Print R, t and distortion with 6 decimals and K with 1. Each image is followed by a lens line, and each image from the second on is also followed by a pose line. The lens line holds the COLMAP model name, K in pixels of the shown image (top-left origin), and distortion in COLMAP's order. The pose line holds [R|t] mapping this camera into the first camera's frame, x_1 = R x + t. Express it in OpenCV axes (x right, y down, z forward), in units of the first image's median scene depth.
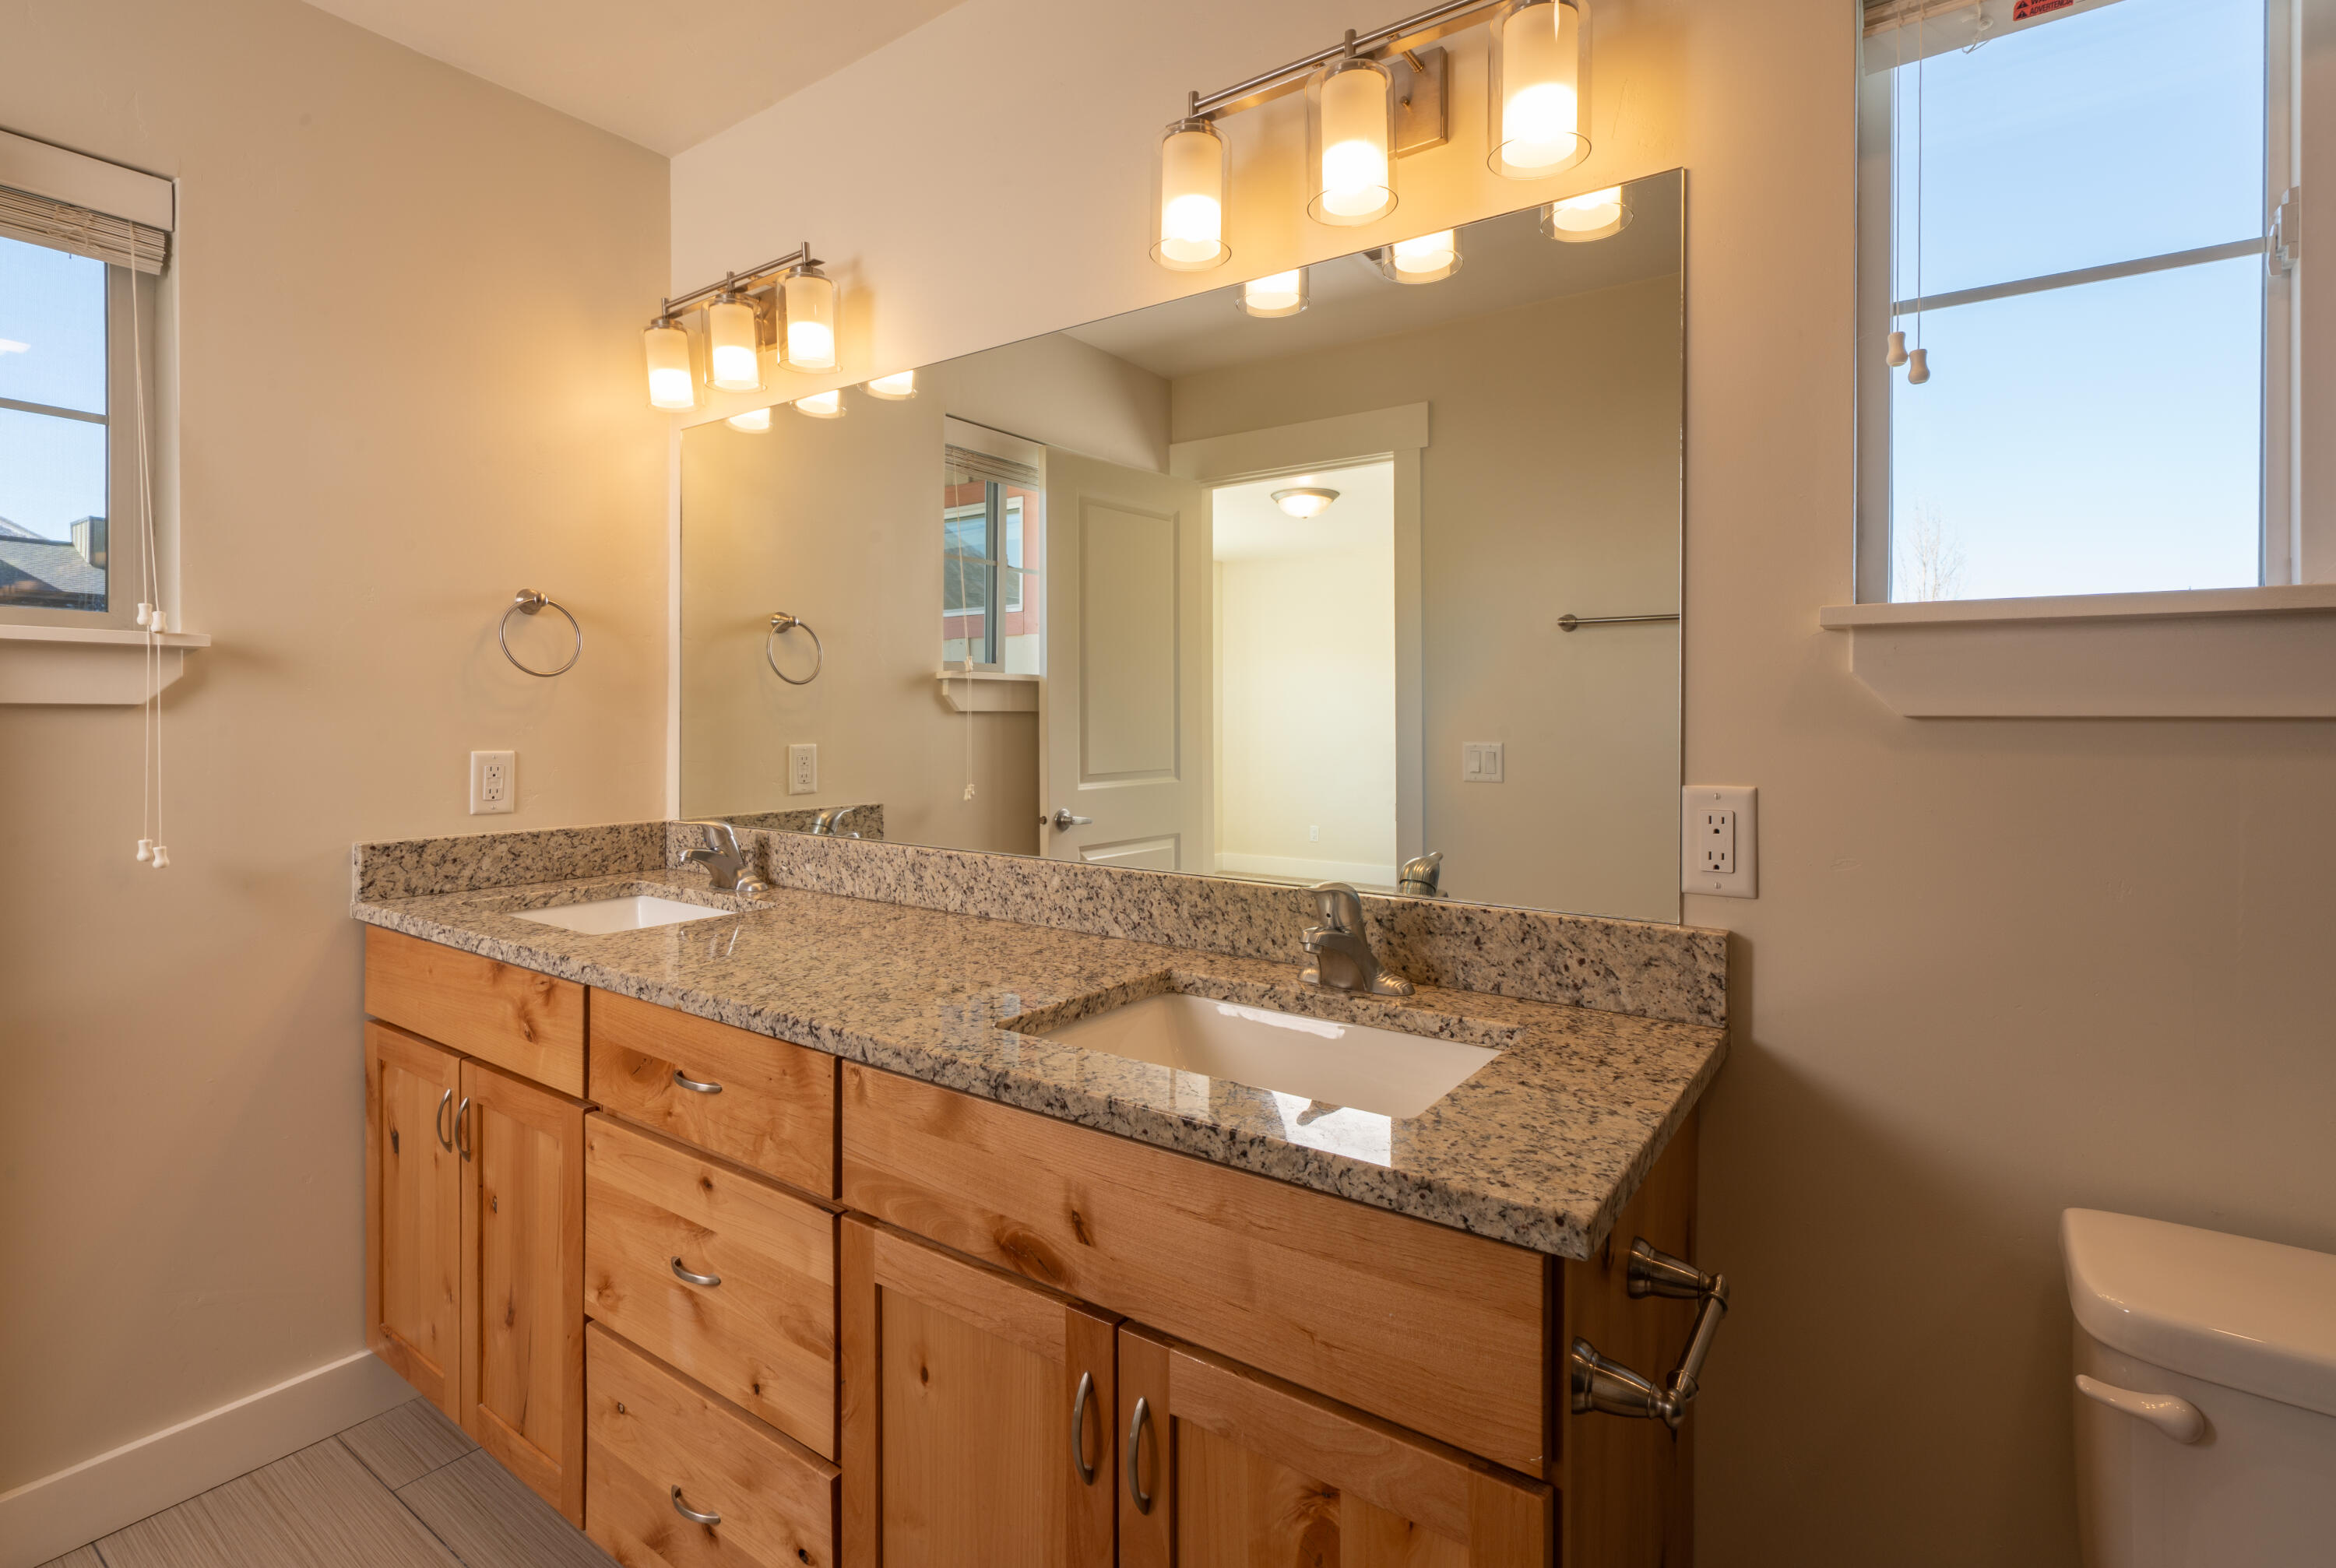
lens RADIAL K [[1104.3, 0, 1165.8], [0, 1104.3, 726.4], [0, 0, 1]] dist [-0.013681, 0.000225]
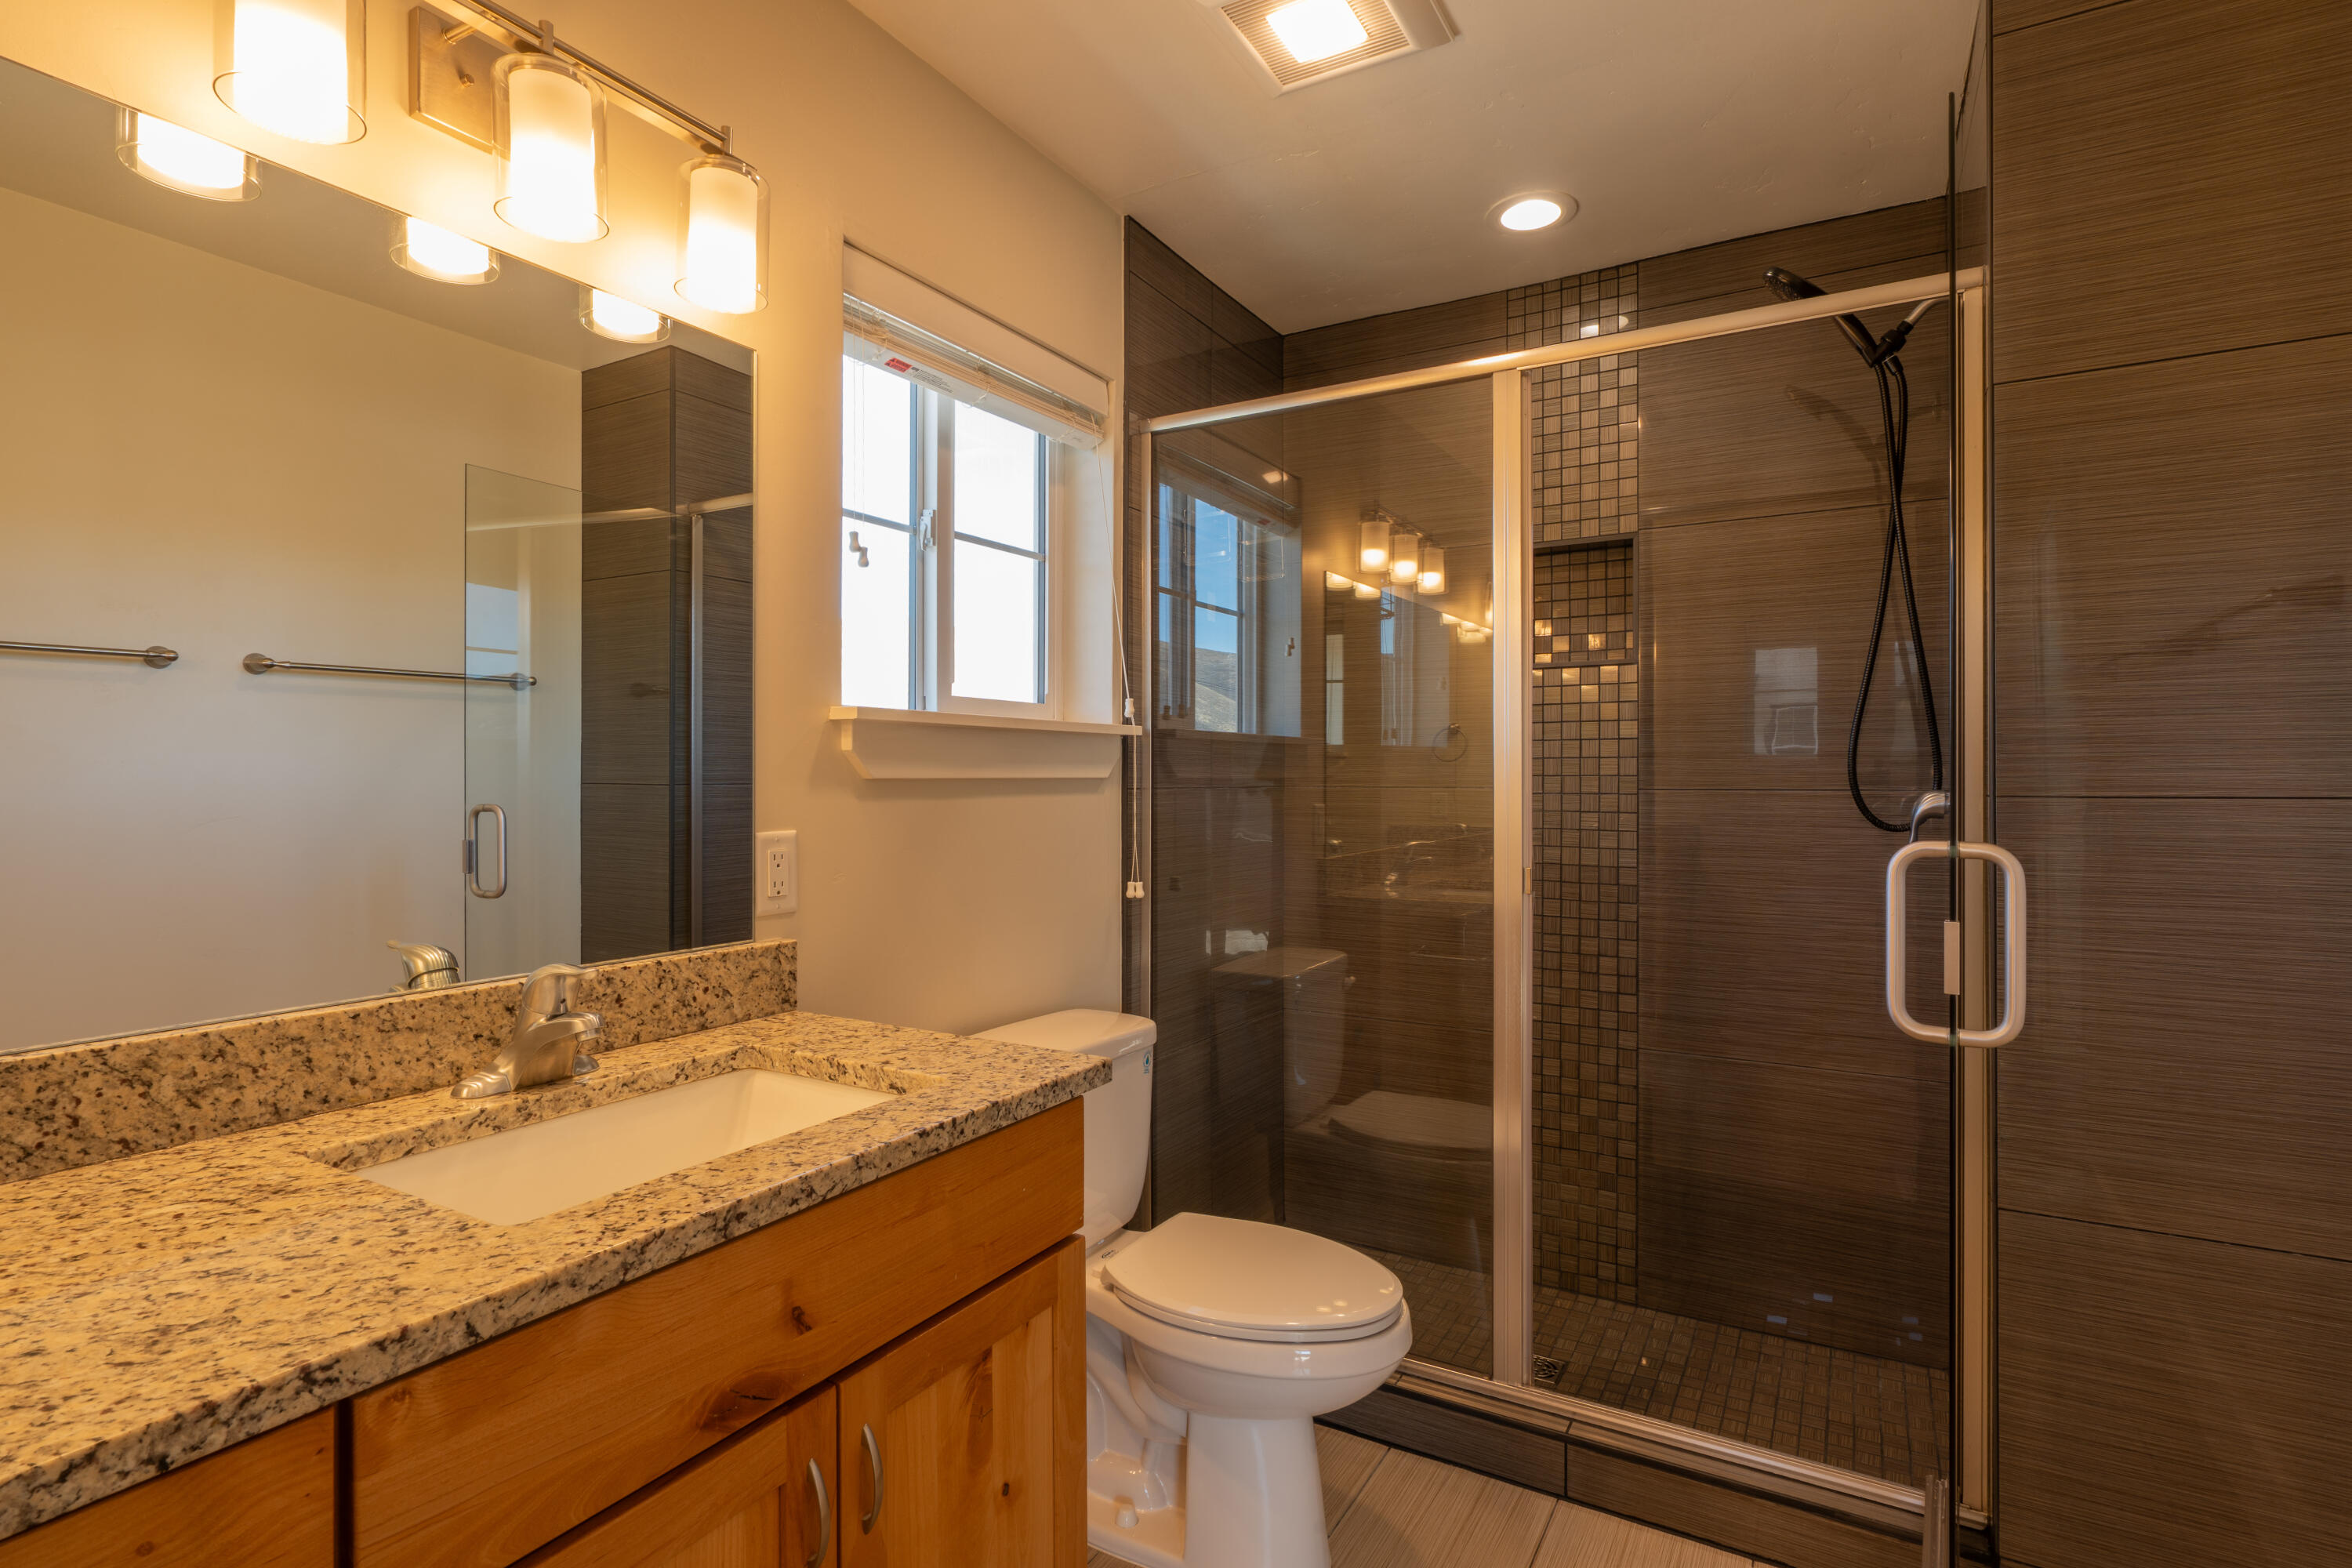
lens RADIAL K [[1144.6, 0, 1176.0], [0, 1144.6, 784.0], [0, 0, 1]] dist [0.002945, 0.000594]
pose [[-0.078884, -0.012914, 0.996800, -0.880006], [0.005570, 0.999895, 0.013395, -0.018696], [-0.996868, 0.006609, -0.078804, 0.603261]]
